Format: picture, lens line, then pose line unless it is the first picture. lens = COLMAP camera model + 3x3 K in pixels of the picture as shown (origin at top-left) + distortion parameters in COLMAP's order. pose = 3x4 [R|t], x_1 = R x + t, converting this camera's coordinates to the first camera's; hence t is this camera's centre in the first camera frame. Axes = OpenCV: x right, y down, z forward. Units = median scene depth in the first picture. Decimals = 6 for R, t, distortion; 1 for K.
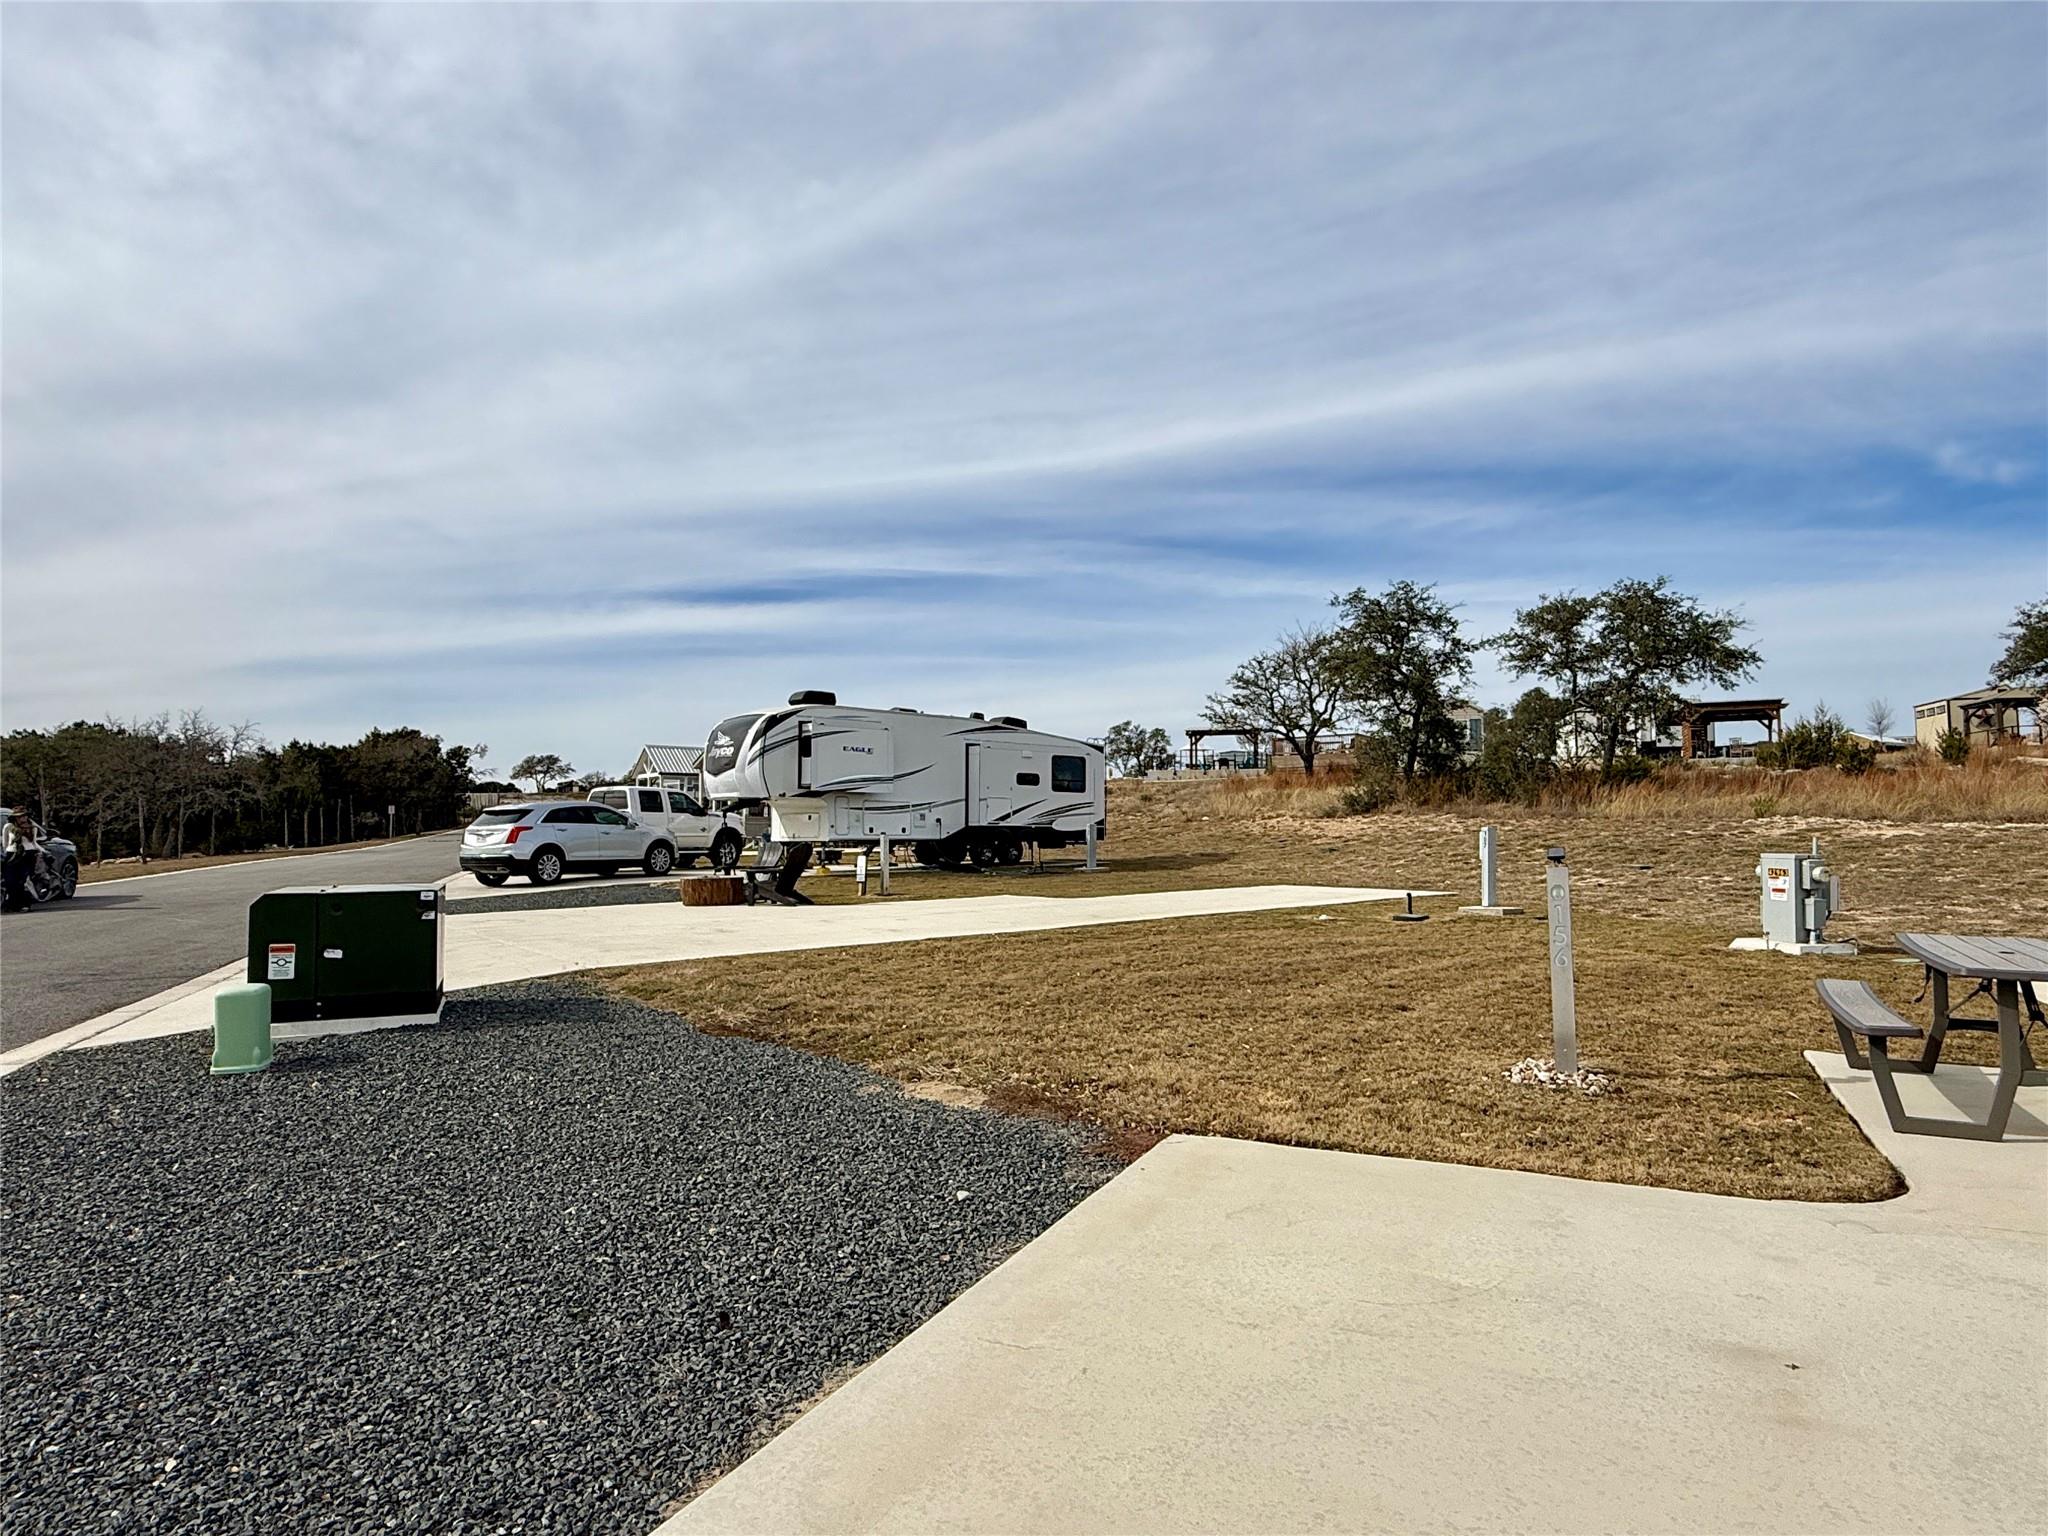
lens RADIAL K [[1213.6, 0, 1028.5], [0, 1213.6, 769.6], [0, 0, 1]] dist [0.018774, 0.005262]
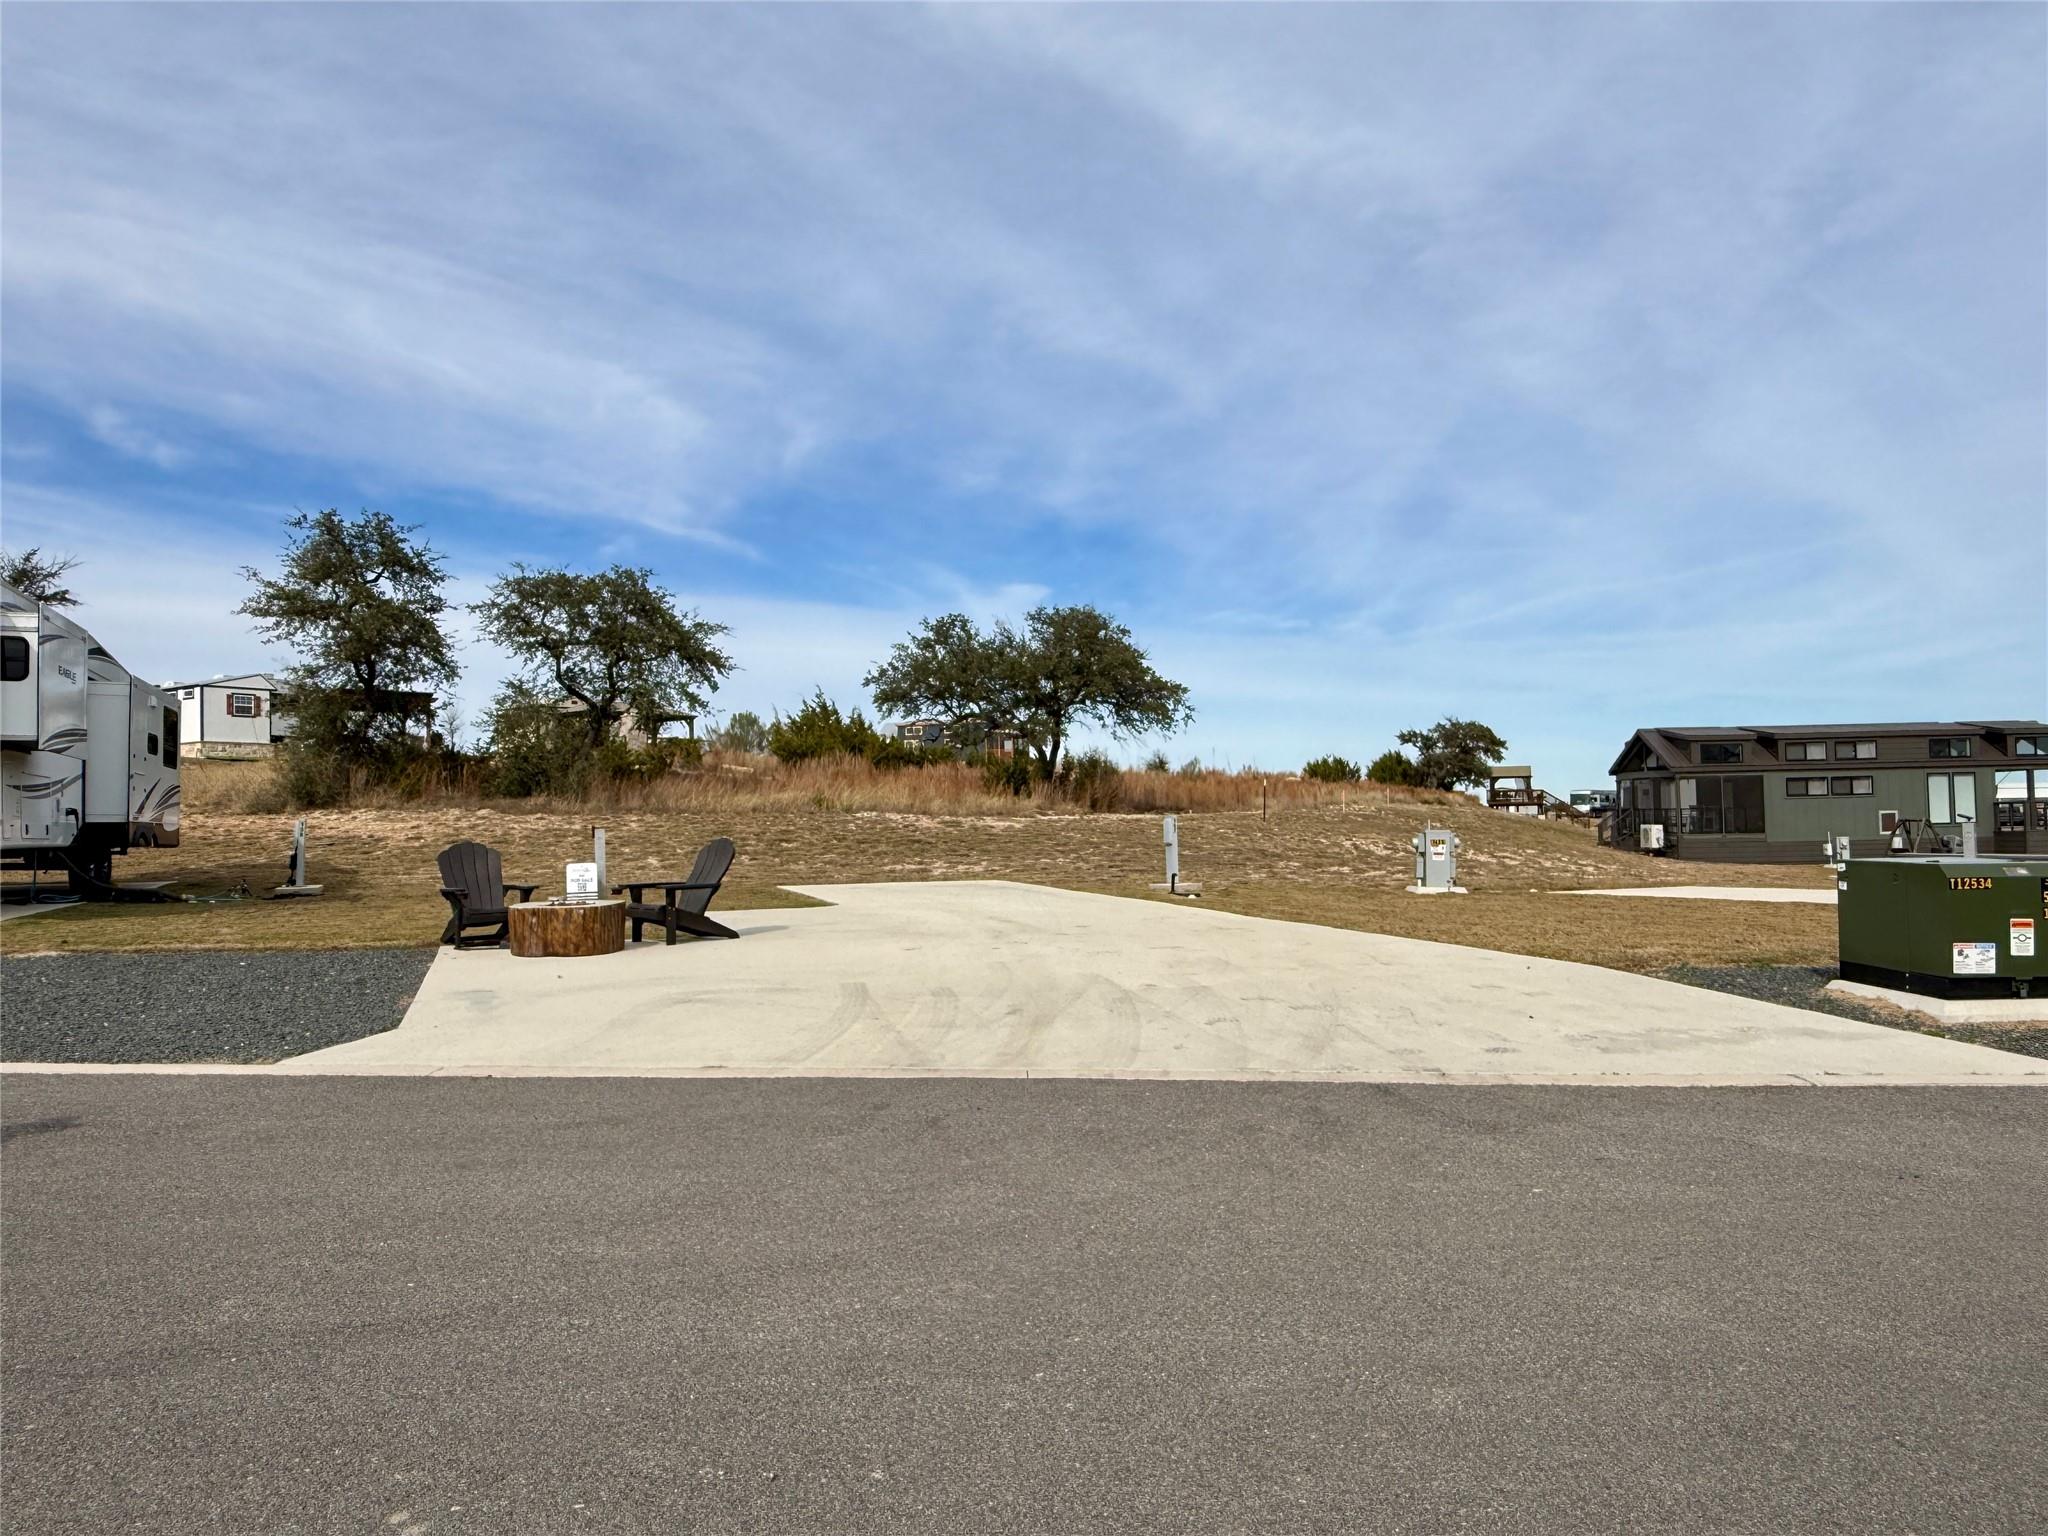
lens RADIAL K [[1435.6, 0, 1014.1], [0, 1435.6, 776.5], [0, 0, 1]] dist [0.019564, -0.013625]
pose [[0.340293, 0.028981, 0.939873, -0.488298], [-0.035025, 0.999222, -0.018130, 0.020408], [-0.939667, -0.026750, 0.341044, 0.341432]]
